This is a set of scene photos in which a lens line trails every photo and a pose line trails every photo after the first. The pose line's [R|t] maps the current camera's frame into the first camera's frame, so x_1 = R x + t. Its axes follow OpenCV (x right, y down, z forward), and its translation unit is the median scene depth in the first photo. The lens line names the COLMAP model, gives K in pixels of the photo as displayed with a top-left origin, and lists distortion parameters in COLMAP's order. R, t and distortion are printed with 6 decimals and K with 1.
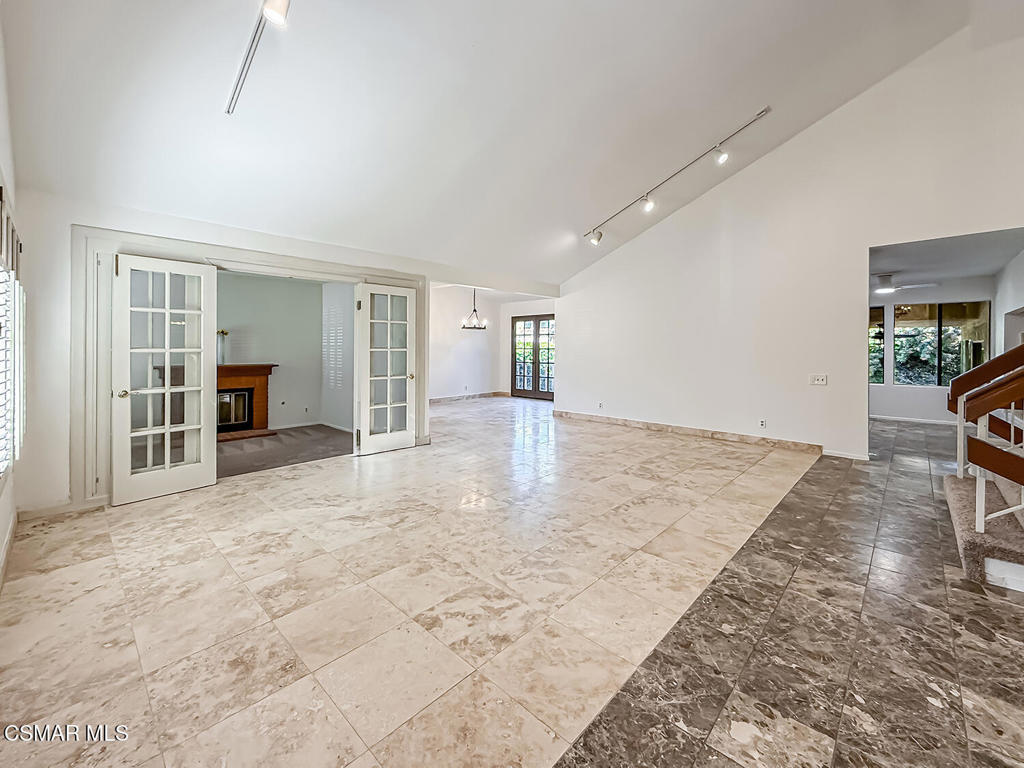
lens RADIAL K [[422.1, 0, 512.0], [0, 422.1, 344.1], [0, 0, 1]] dist [0.000029, 0.000086]
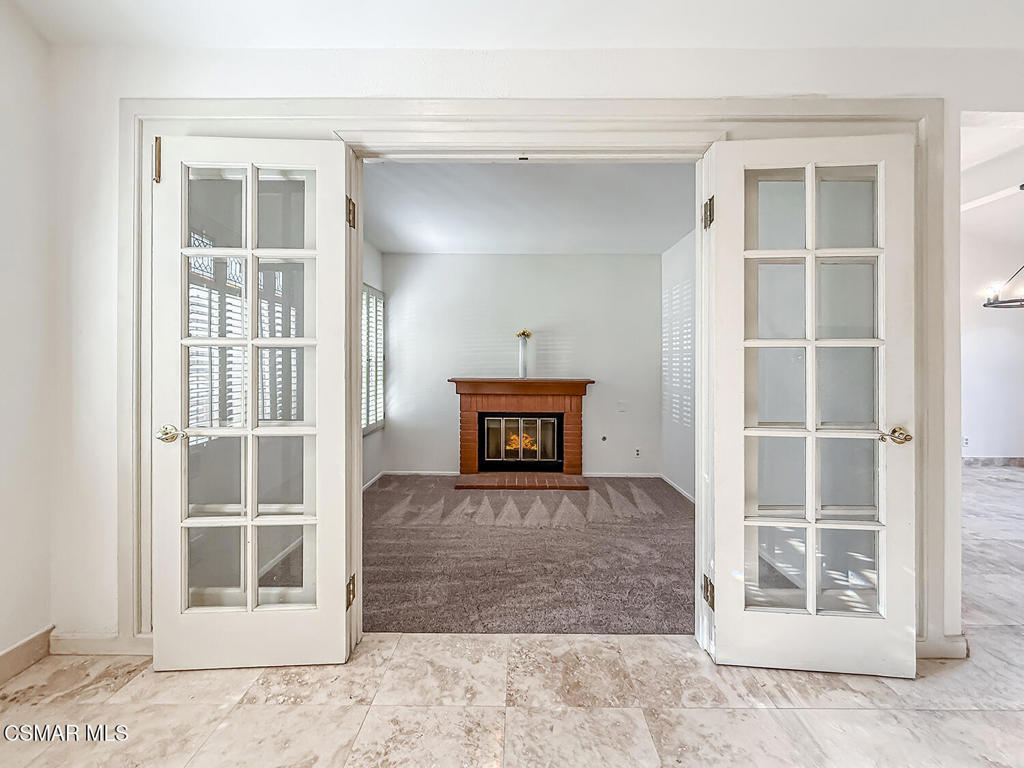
lens RADIAL K [[418.3, 0, 511.2], [0, 418.3, 359.3], [0, 0, 1]] dist [-0.000430, 0.000188]
pose [[0.671403, -0.008100, -0.741048, -0.203340], [0.003958, 0.999965, -0.007343, 0.025150], [0.741082, 0.001997, 0.671412, 0.605703]]
